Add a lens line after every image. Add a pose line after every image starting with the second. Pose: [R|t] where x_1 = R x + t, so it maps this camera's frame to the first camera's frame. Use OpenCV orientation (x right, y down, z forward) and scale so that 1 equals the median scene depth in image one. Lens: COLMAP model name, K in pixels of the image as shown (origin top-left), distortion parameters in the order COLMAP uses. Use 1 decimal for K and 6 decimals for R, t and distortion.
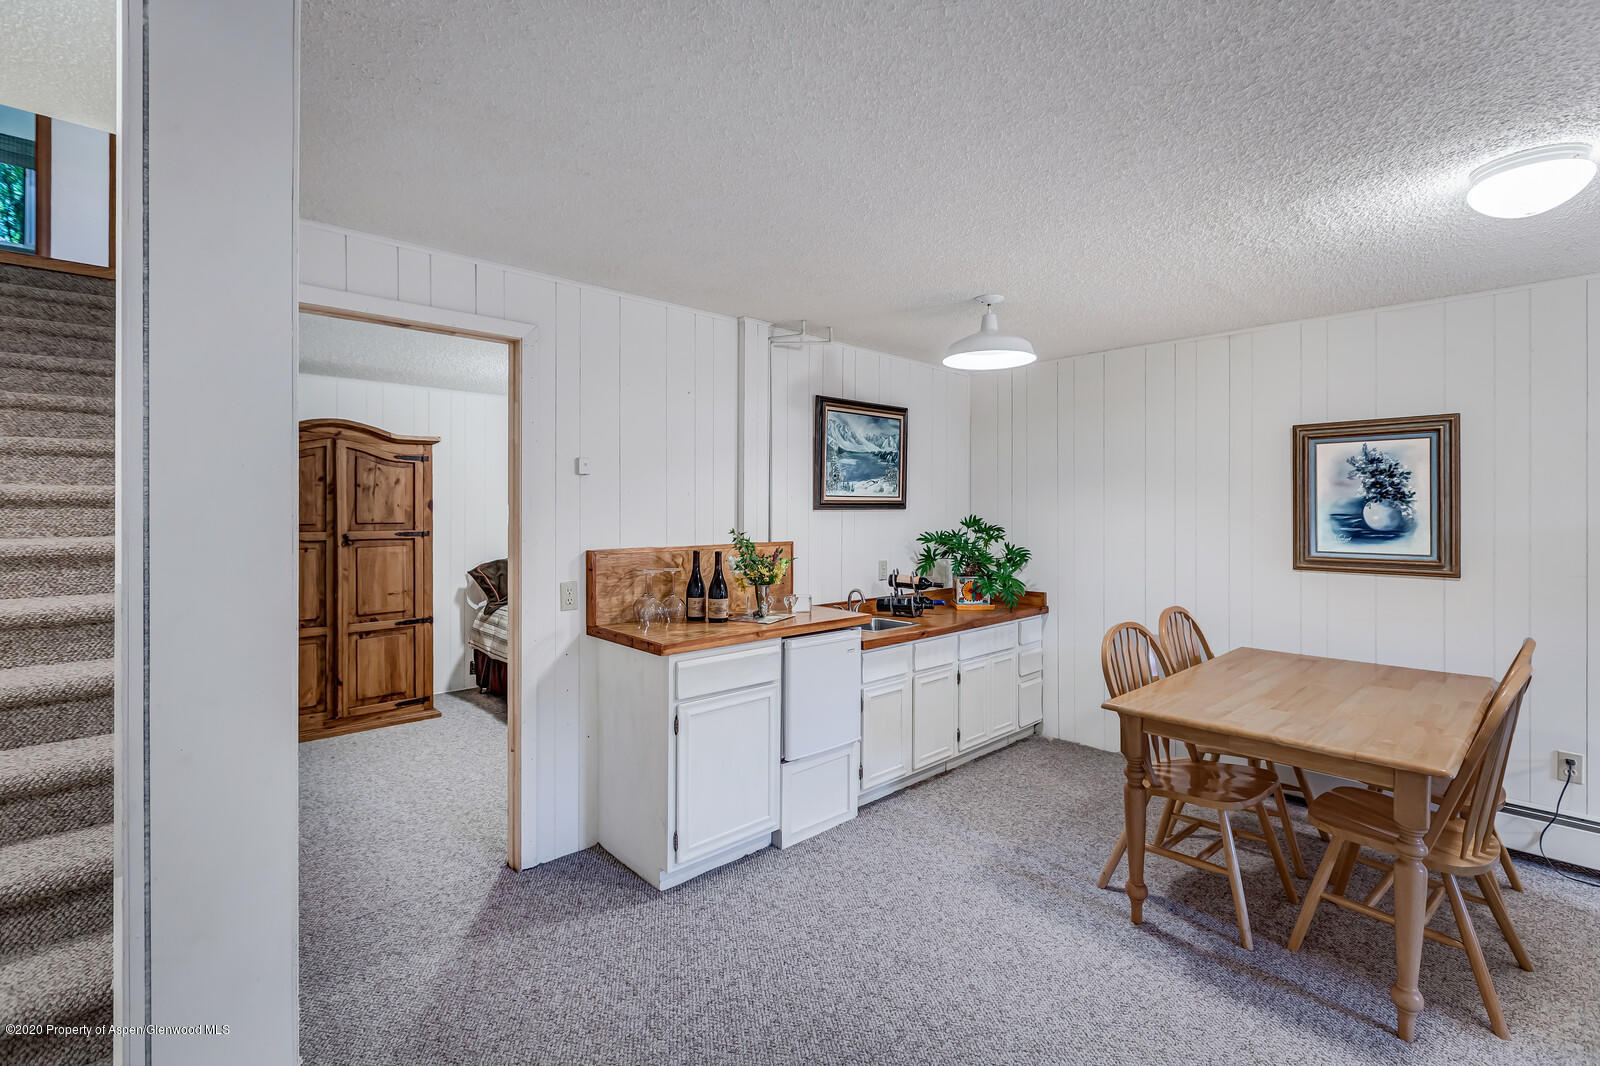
lens RADIAL K [[720.5, 0, 812.3], [0, 720.5, 508.1], [0, 0, 1]] dist [-0.001513, -0.000623]
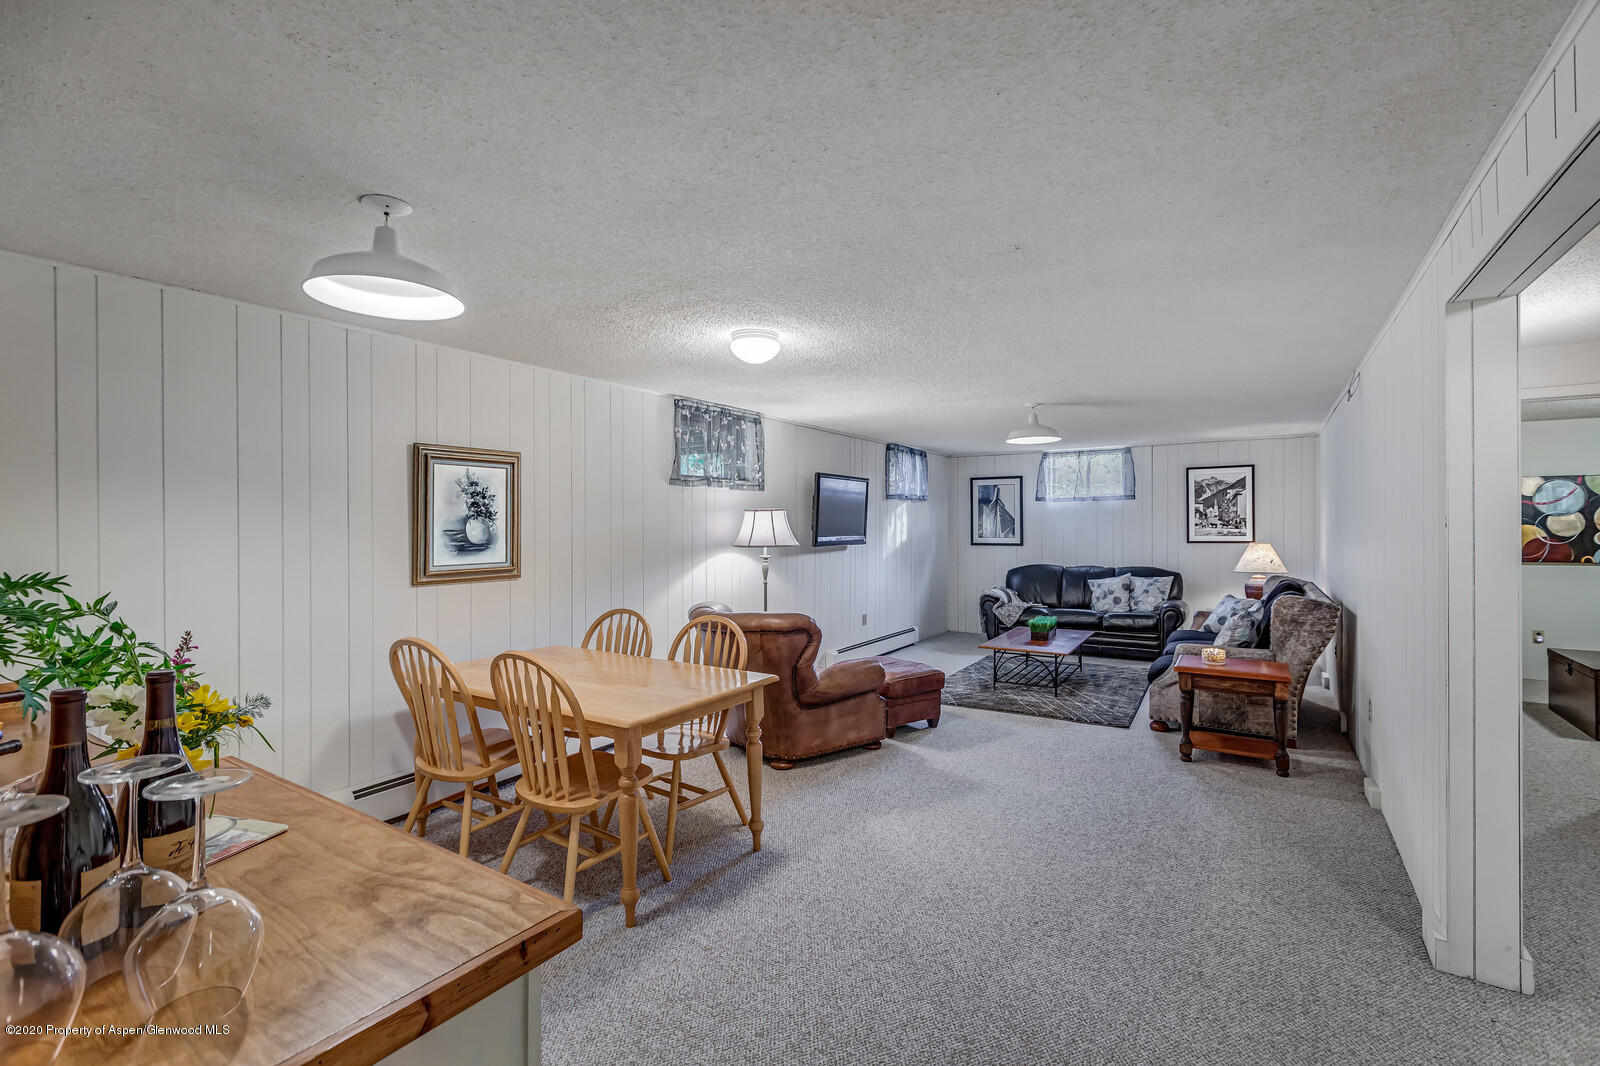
lens RADIAL K [[720.5, 0, 792.9], [0, 720.5, 526.0], [0, 0, 1]] dist [-0.001513, -0.000623]
pose [[-0.231481, 0.000307, 0.972839, -0.424215], [0.003834, 0.999992, 0.000596, 0.003110], [-0.972832, 0.003868, -0.231481, 0.708961]]
